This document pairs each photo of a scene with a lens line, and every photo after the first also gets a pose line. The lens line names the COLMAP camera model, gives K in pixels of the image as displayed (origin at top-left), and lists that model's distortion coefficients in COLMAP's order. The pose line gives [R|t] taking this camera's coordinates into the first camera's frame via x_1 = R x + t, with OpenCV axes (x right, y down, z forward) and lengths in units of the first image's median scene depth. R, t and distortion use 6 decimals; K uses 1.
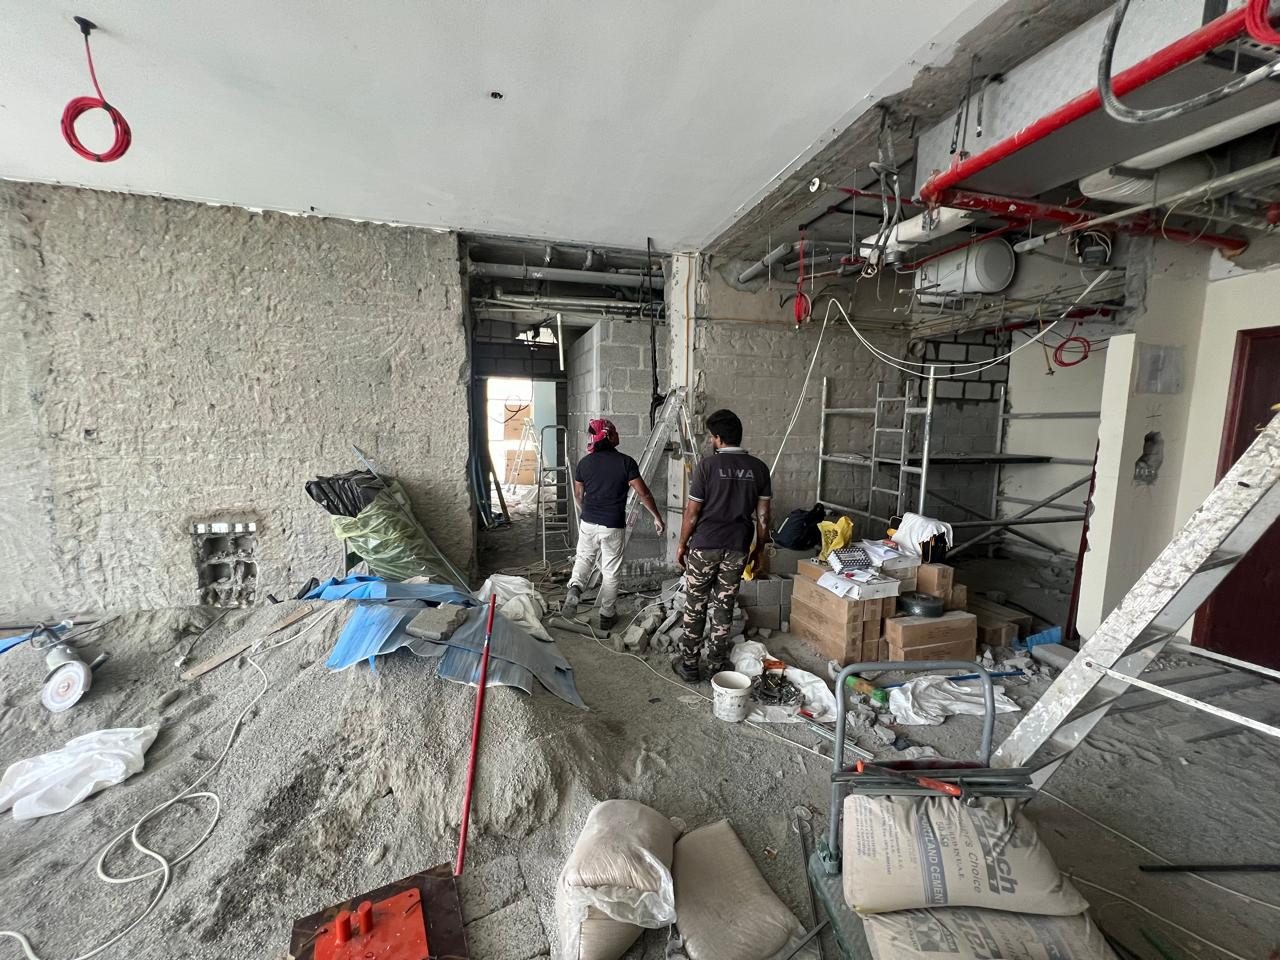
lens RADIAL K [[509.5, 0, 642.6], [0, 509.5, 483.5], [0, 0, 1]] dist [-0.000339, -0.000035]
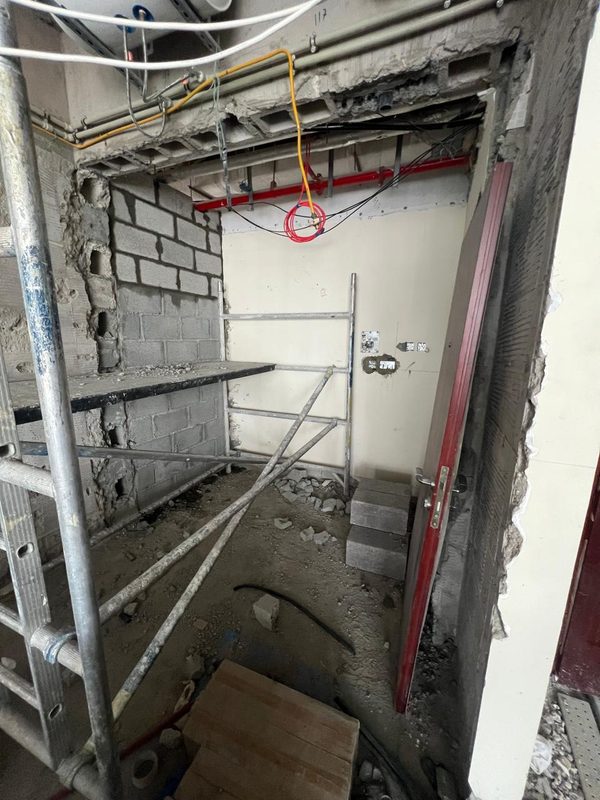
lens RADIAL K [[318.4, 0, 297.6], [0, 318.4, 402.0], [0, 0, 1]] dist [-0.000339, -0.000035]
pose [[0.634420, -0.161305, 0.755971, 0.355441], [0.081379, 0.986487, 0.142197, -0.056345], [-0.768693, -0.028692, 0.638974, 0.554680]]
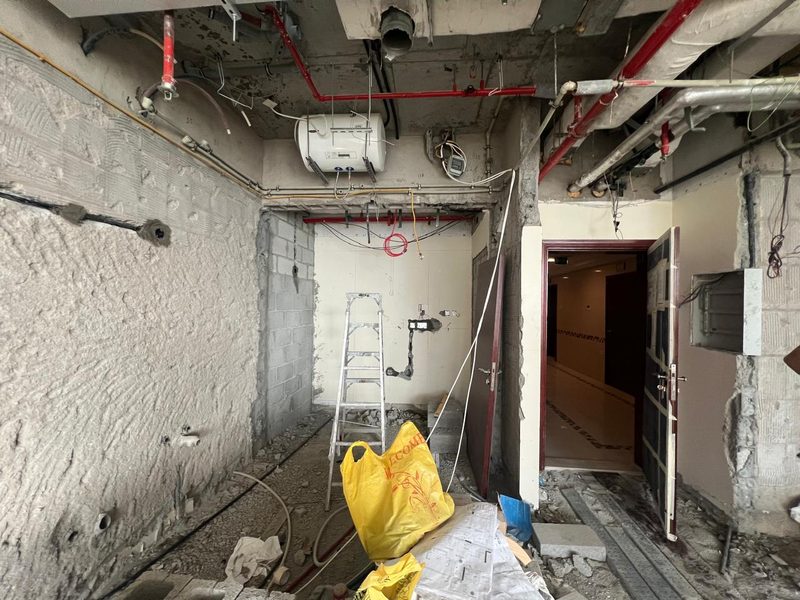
lens RADIAL K [[318.4, 0, 404.4], [0, 318.4, 299.9], [0, 0, 1]] dist [-0.000339, -0.000035]
pose [[0.352946, -0.001153, 0.935643, 0.087967], [0.098729, 0.994462, -0.036018, -0.070066], [-0.930420, 0.105087, 0.351106, 0.555730]]
